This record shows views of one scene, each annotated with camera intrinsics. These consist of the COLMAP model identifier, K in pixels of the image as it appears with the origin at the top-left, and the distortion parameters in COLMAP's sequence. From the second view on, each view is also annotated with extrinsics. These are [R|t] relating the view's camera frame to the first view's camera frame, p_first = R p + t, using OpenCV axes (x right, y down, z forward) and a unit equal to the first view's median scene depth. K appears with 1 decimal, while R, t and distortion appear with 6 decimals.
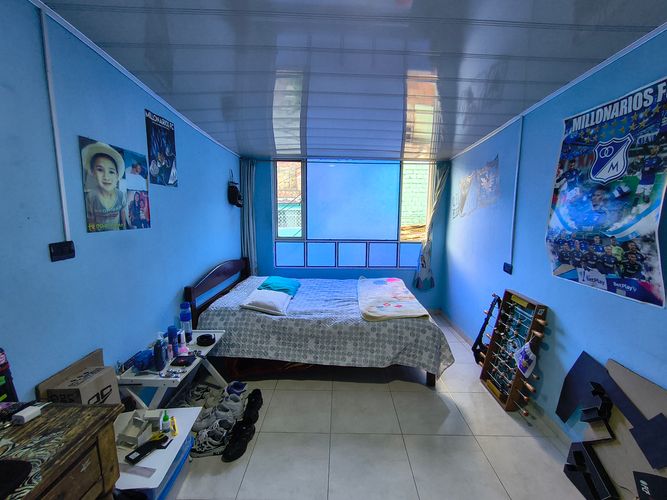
lens RADIAL K [[300.7, 0, 333.1], [0, 300.7, 251.2], [0, 0, 1]] dist [-0.003192, -0.000484]
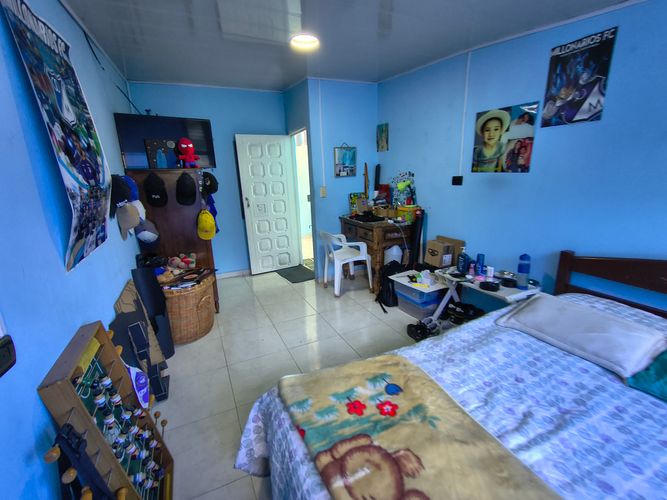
lens RADIAL K [[300.7, 0, 334.0], [0, 300.7, 252.2], [0, 0, 1]] dist [-0.003192, -0.000484]
pose [[-0.890527, 0.142472, -0.432046, 0.559155], [-0.034586, 0.925745, 0.376563, -0.212220], [0.453614, 0.350282, -0.819473, 1.812633]]
